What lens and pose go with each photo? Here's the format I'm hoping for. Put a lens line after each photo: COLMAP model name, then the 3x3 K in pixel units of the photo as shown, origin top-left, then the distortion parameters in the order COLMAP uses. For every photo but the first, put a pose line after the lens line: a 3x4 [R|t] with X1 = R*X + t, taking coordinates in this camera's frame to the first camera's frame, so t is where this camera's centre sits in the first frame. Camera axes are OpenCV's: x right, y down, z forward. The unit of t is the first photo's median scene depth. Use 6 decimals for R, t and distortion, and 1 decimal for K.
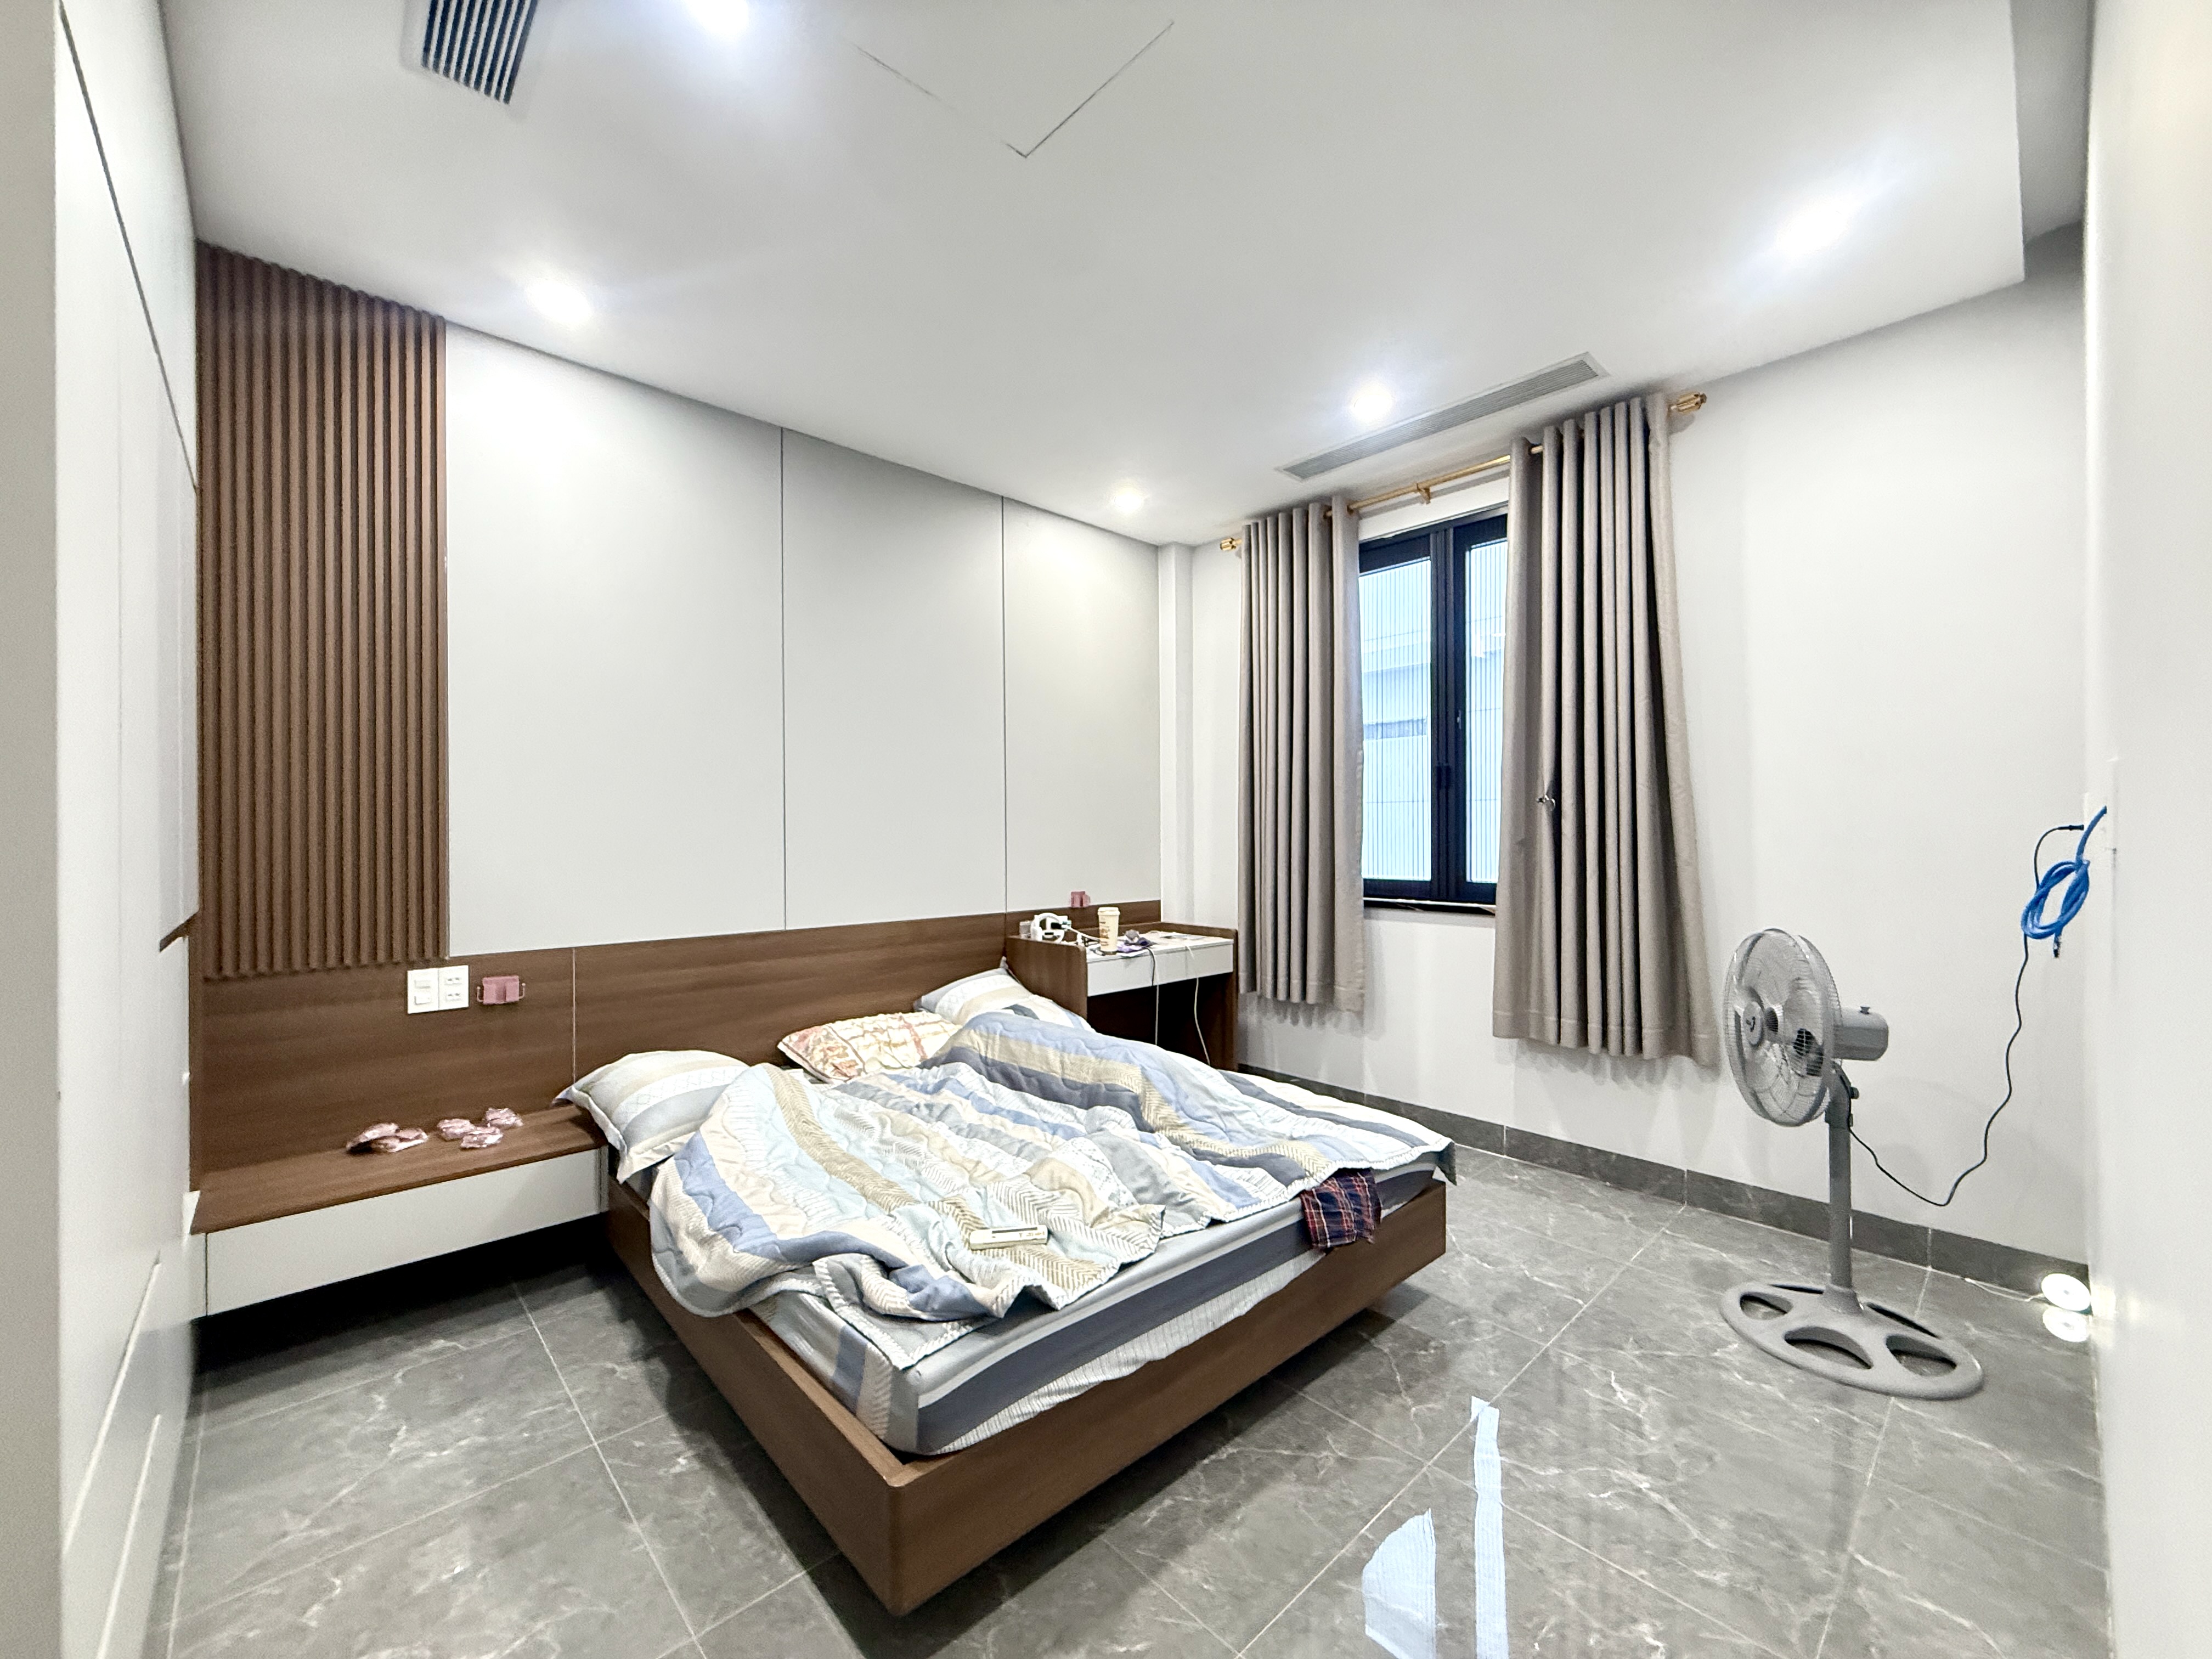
lens RADIAL K [[879.2, 0, 1110.5], [0, 879.2, 829.5], [0, 0, 1]] dist [0.001049, -0.000334]
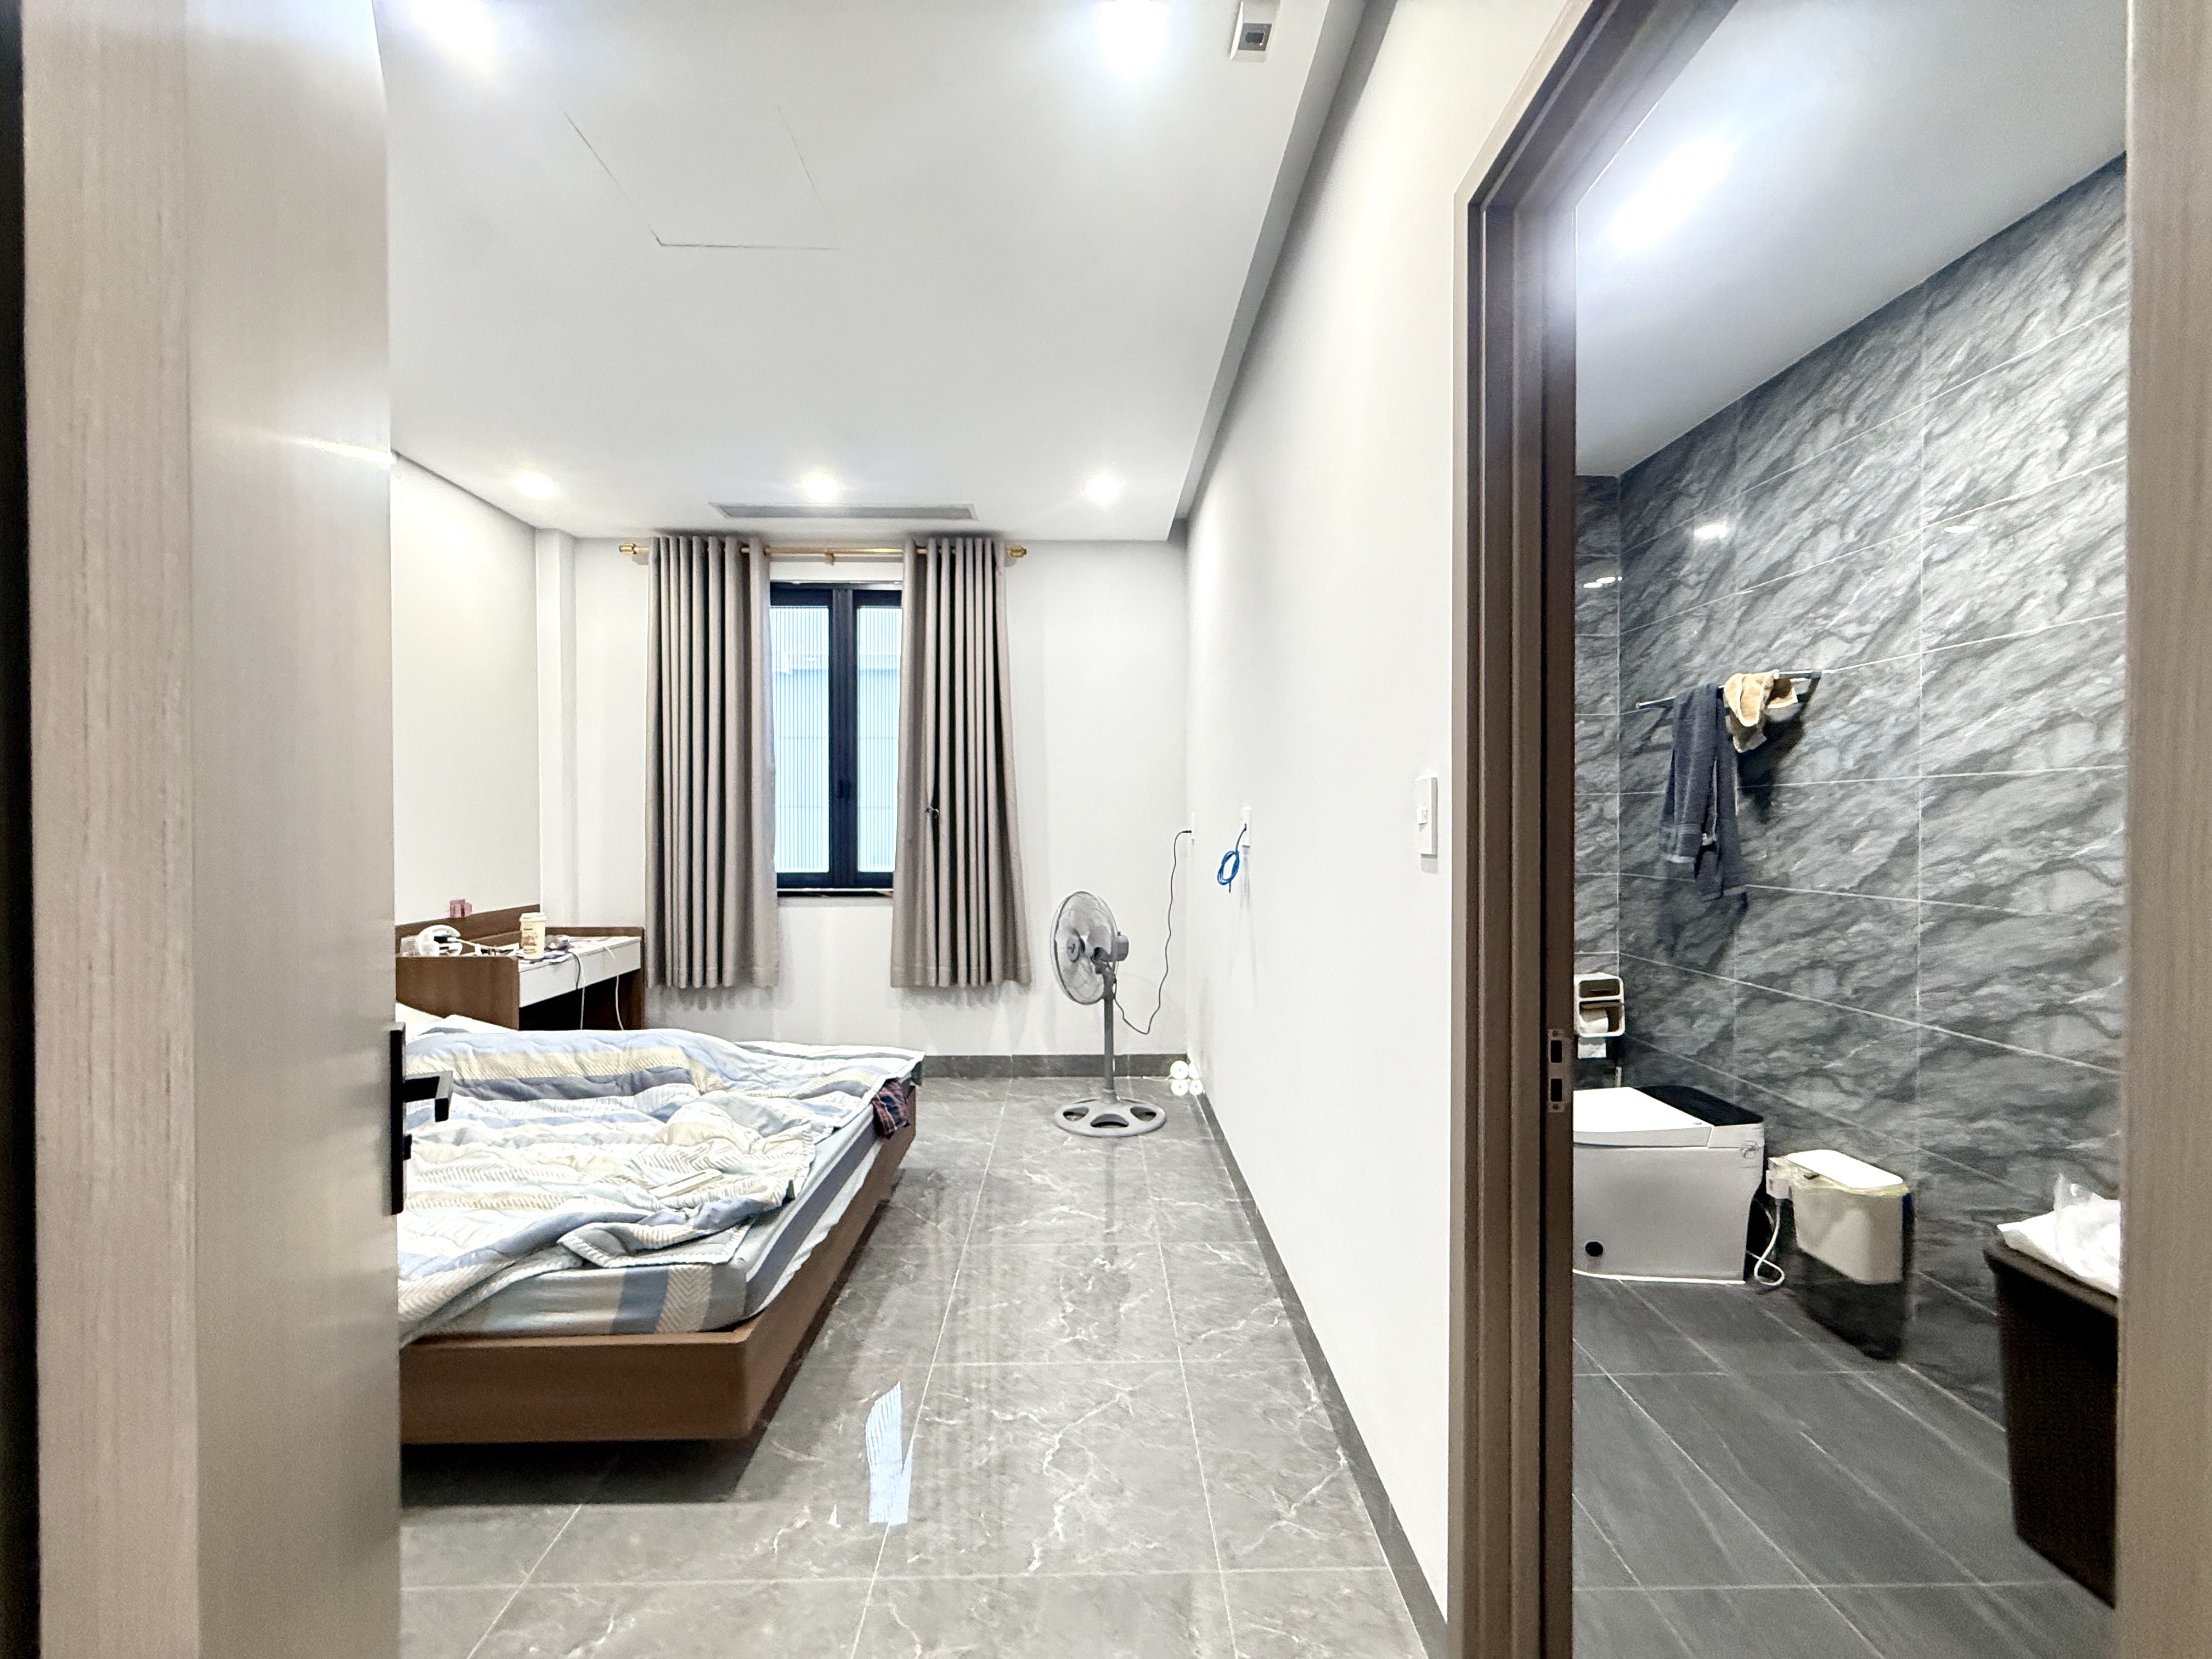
lens RADIAL K [[879.2, 0, 1096.6], [0, 879.2, 832.9], [0, 0, 1]] dist [0.001049, -0.000334]
pose [[0.667423, -0.006317, 0.744652, -0.380990], [-0.003950, 0.999920, 0.012023, -0.015790], [-0.744669, -0.010966, 0.667344, -0.119111]]
